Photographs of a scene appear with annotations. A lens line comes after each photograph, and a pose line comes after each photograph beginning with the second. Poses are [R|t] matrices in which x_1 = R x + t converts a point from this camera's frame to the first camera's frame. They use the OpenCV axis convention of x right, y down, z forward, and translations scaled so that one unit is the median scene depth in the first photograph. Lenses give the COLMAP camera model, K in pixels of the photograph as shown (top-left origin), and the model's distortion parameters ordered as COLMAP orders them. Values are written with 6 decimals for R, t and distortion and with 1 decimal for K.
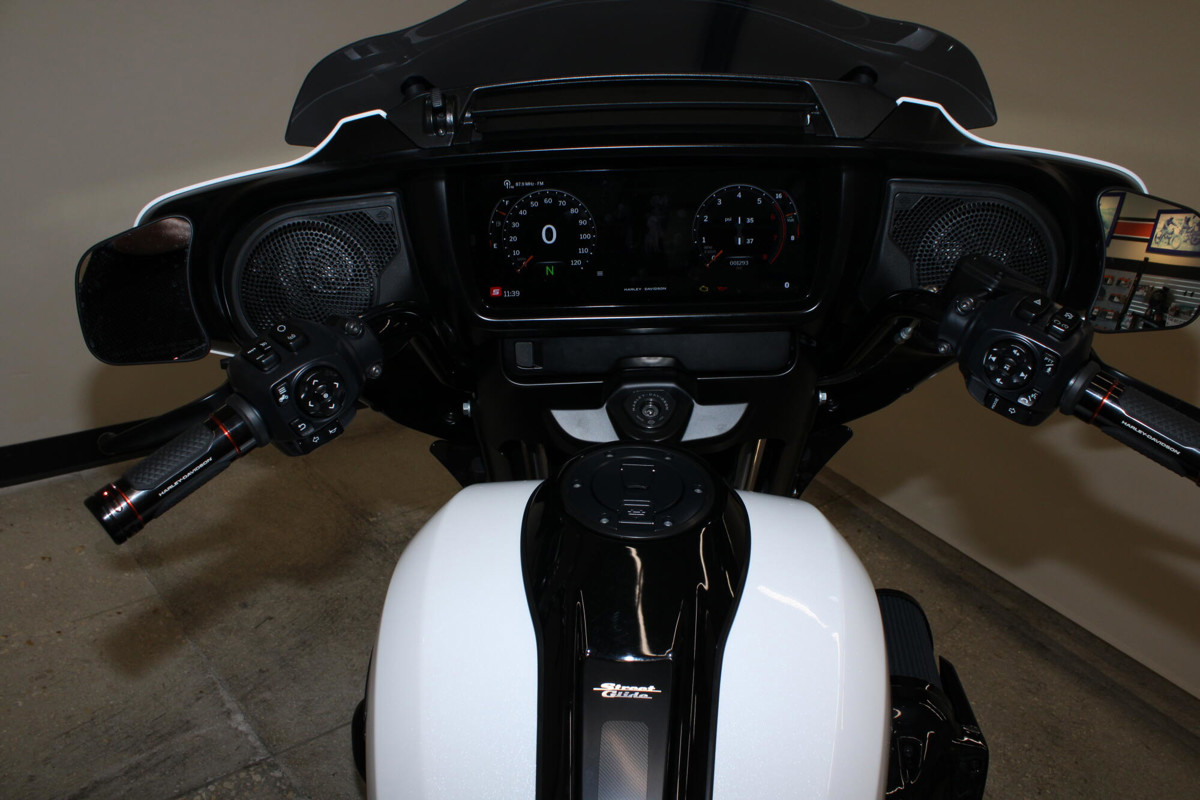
lens RADIAL K [[1000.8, 0, 600.0], [0, 1000.8, 400.0], [0, 0, 1]] dist [-0.171528, 0.154510]
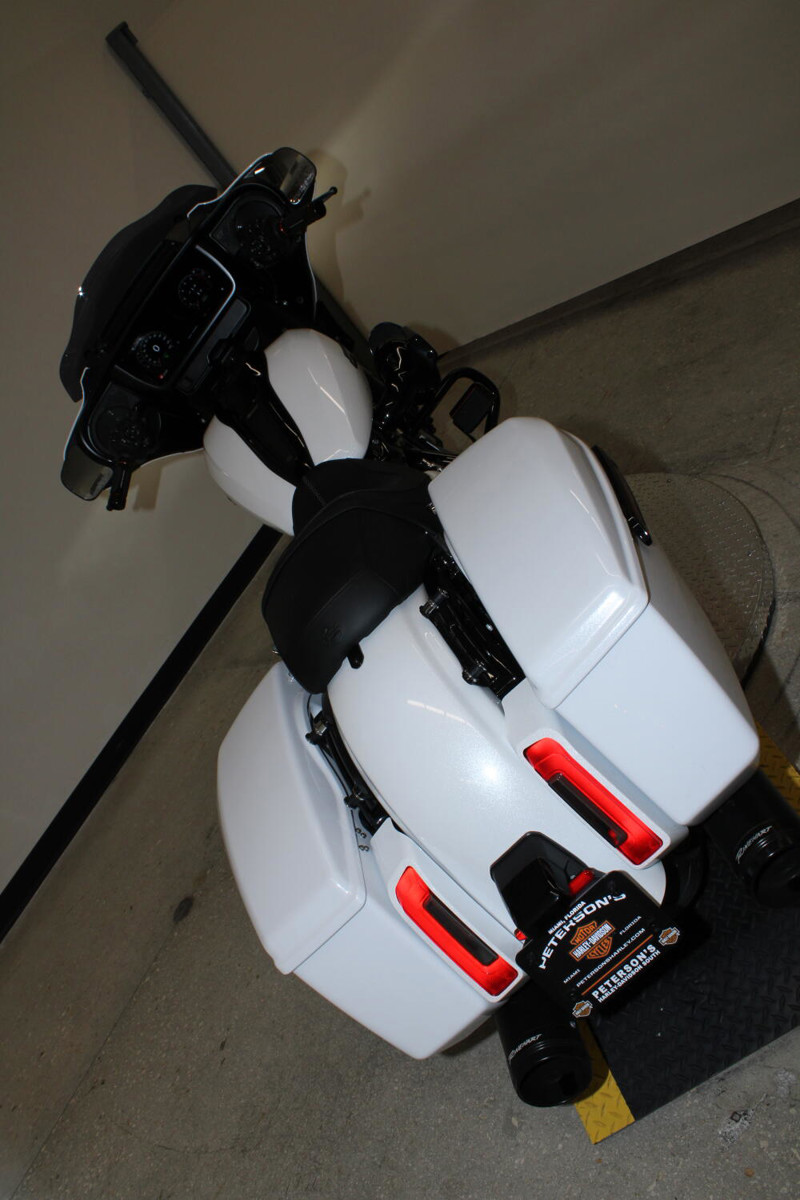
lens RADIAL K [[1028.0, 0, 400.0], [0, 1028.0, 600.0], [0, 0, 1]] dist [-0.179837, 0.166164]
pose [[0.620132, -0.757278, -0.204858, 0.361273], [0.760977, 0.644131, -0.077518, 0.888806], [0.190659, -0.107821, 0.975717, -1.466137]]
